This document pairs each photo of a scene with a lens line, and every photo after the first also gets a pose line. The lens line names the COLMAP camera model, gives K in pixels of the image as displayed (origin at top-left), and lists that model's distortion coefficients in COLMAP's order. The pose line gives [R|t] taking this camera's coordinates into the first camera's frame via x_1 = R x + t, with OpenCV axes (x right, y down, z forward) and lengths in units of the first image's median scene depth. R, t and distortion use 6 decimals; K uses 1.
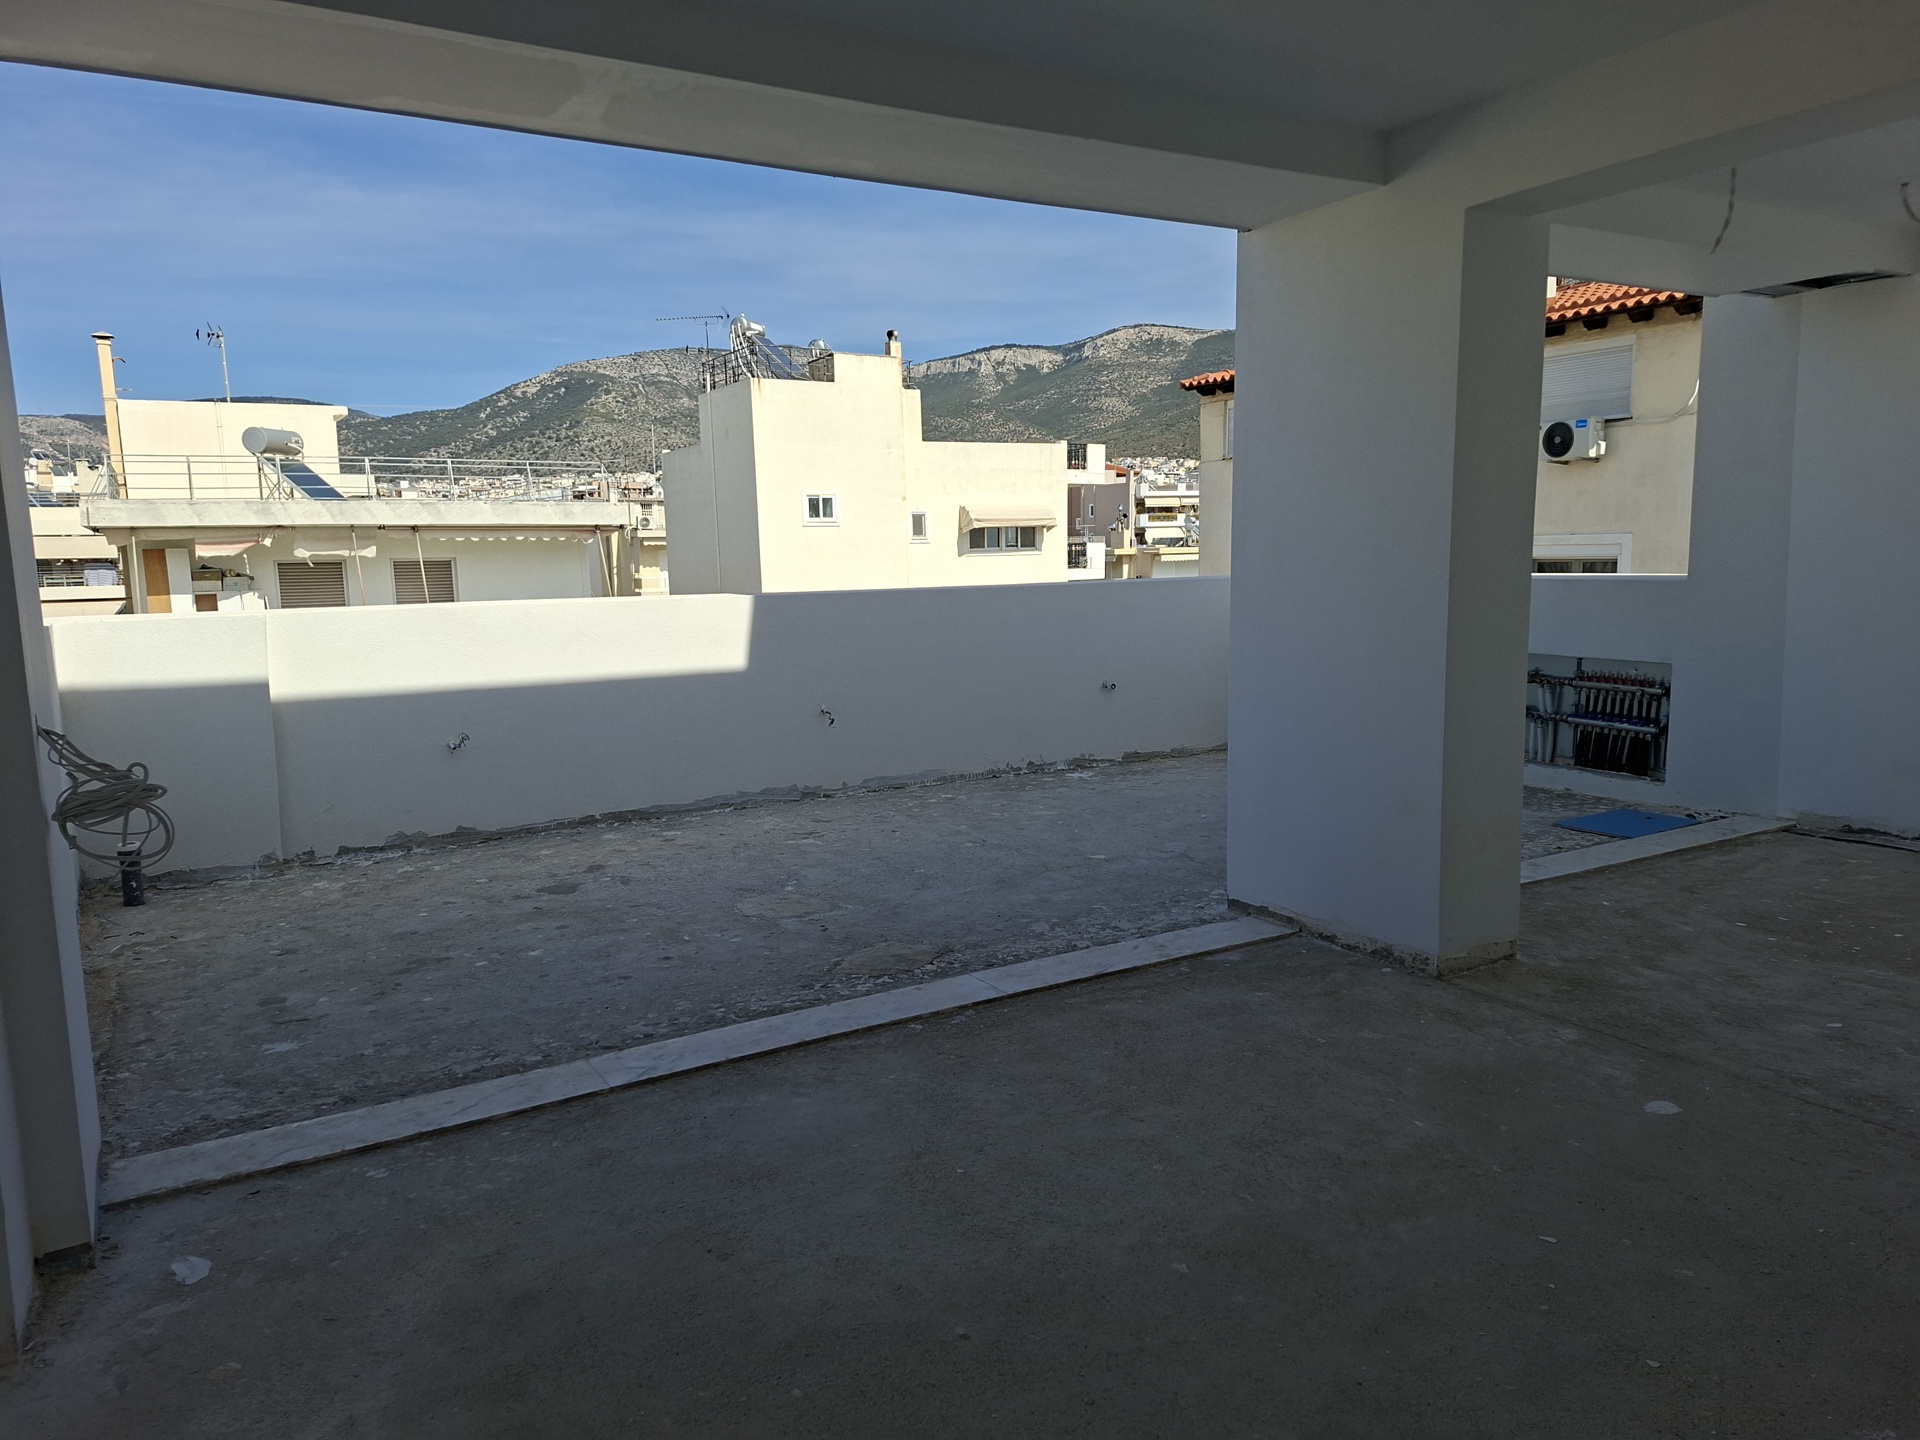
lens RADIAL K [[1324.0, 0, 972.7], [0, 1324.0, 730.2], [0, 0, 1]] dist [0.130005, -0.178177]
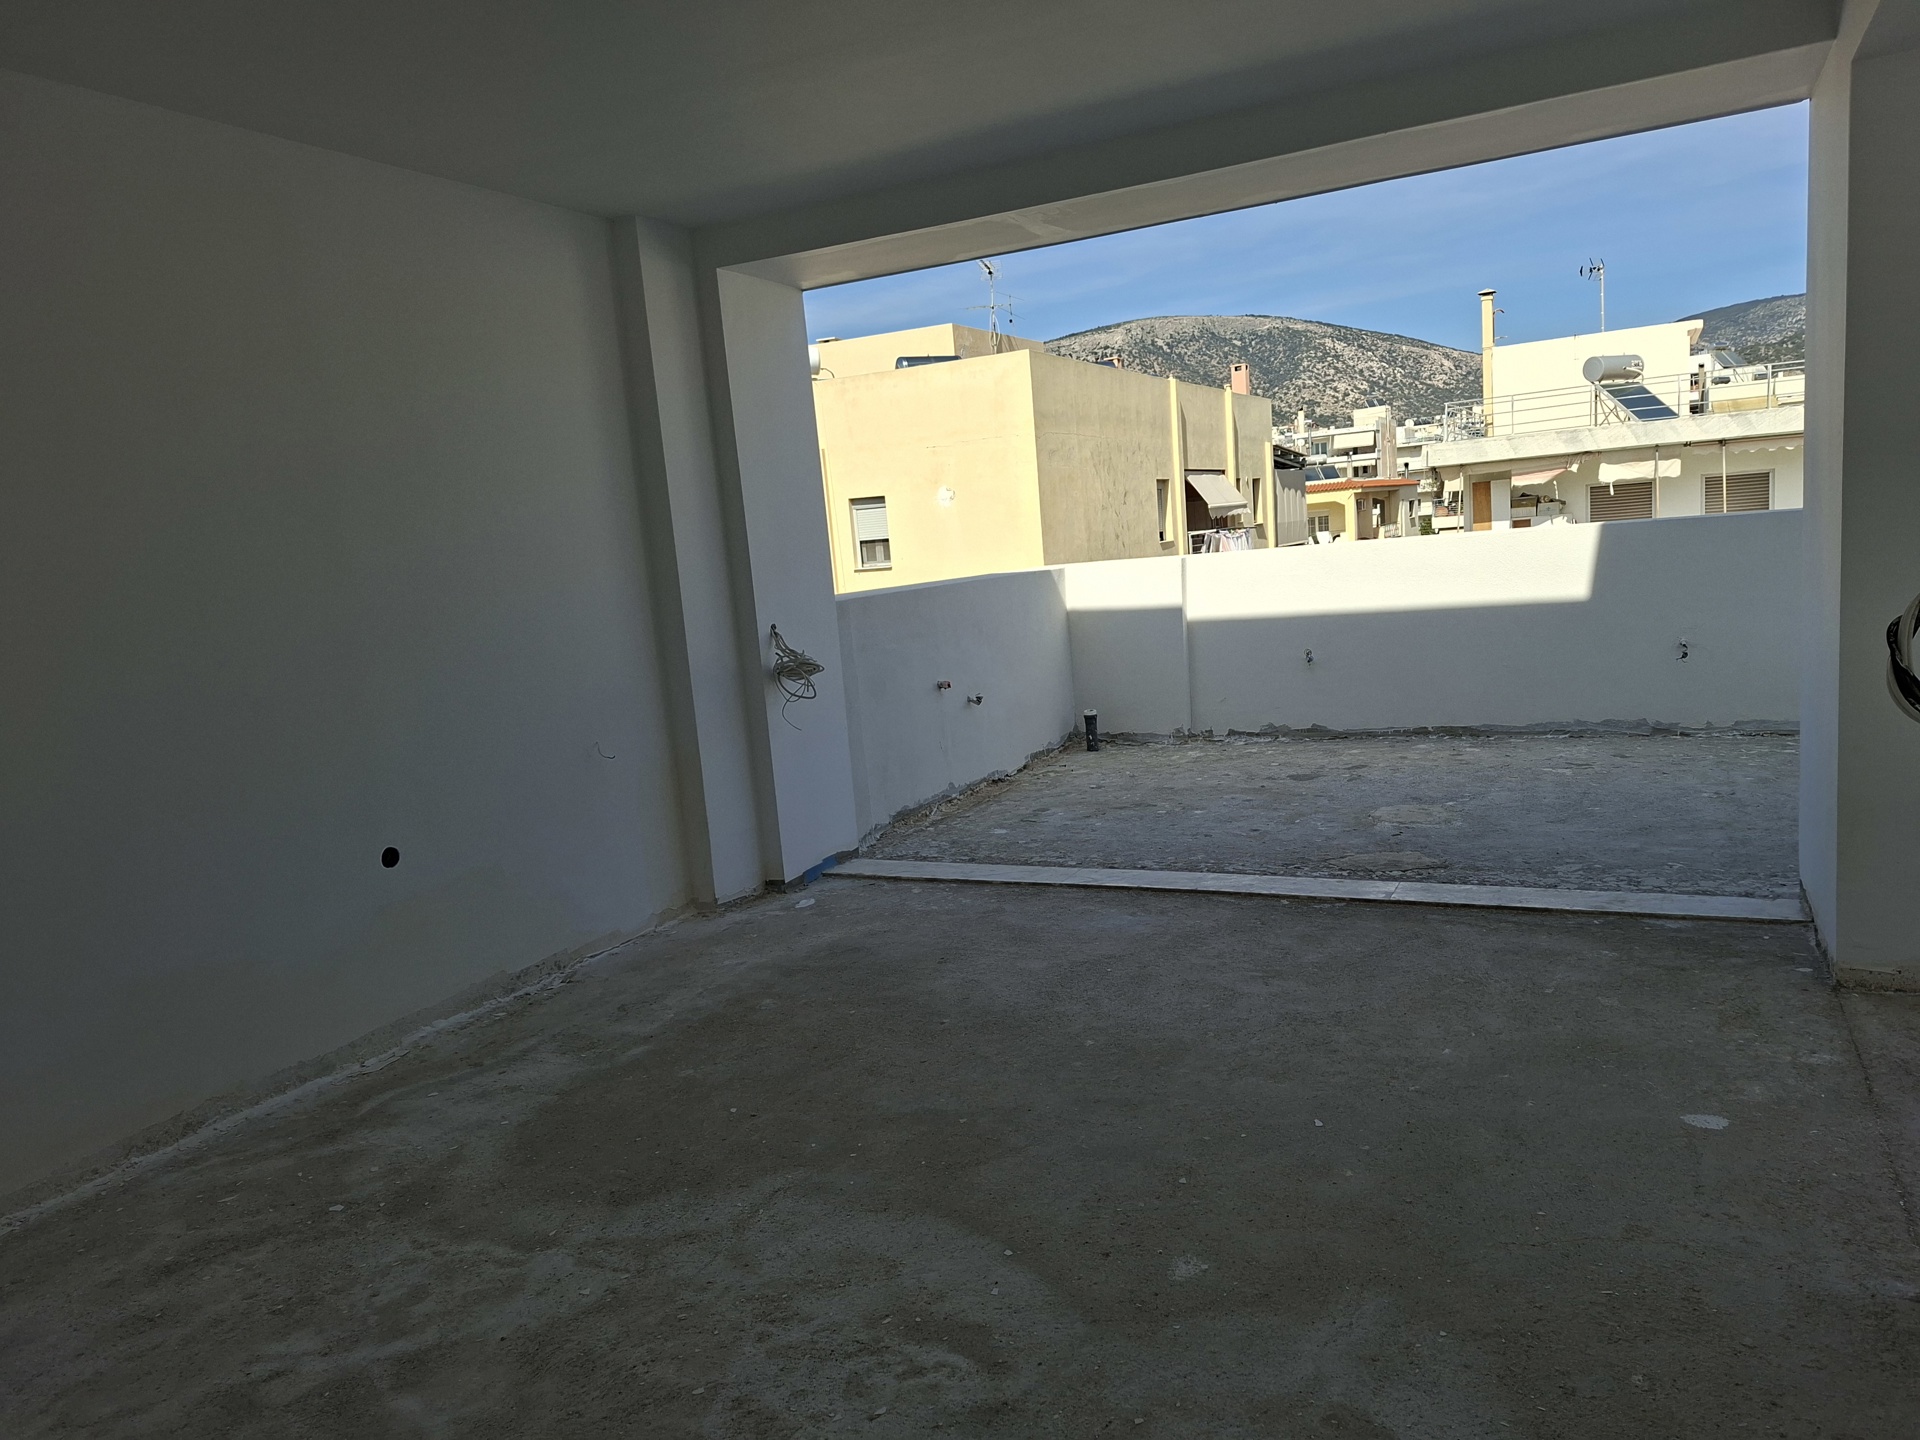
lens RADIAL K [[1324.0, 0, 972.7], [0, 1324.0, 730.2], [0, 0, 1]] dist [0.130005, -0.178177]
pose [[0.541452, 0.097590, -0.835049, 0.485038], [-0.044408, 0.995173, 0.087509, -0.017570], [0.839558, -0.010300, 0.543172, 0.056161]]
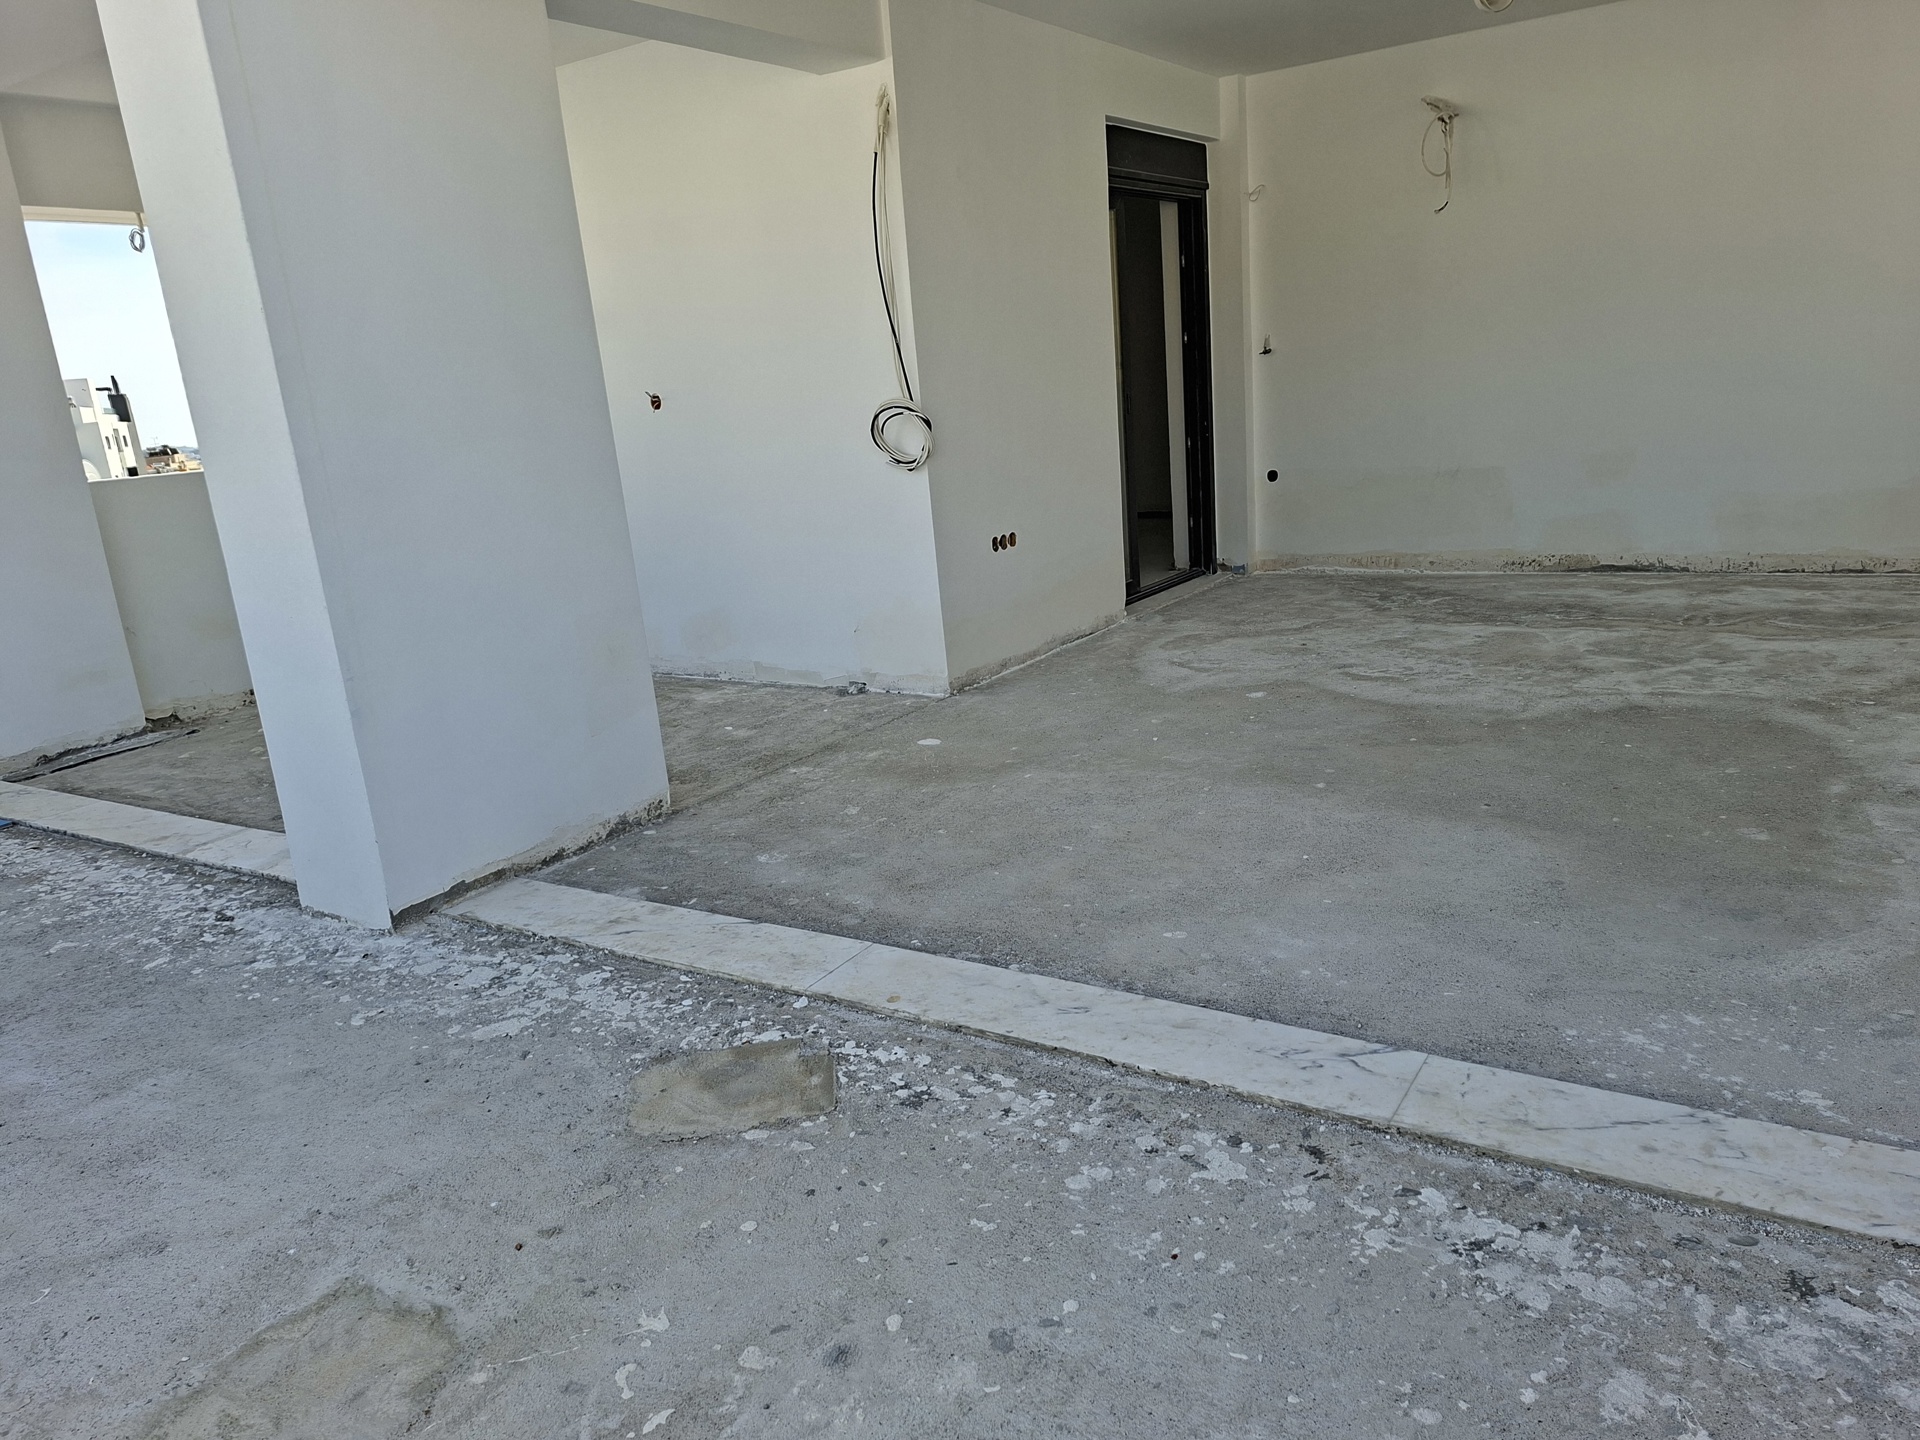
lens RADIAL K [[1324.7, 0, 962.8], [0, 1324.7, 727.8], [0, 0, 1]] dist [0.087091, -0.086441]
pose [[-0.431297, -0.175722, 0.884932, -0.396736], [0.213049, 0.933273, 0.289156, -0.074376], [-0.876695, 0.313246, -0.365080, 0.749521]]
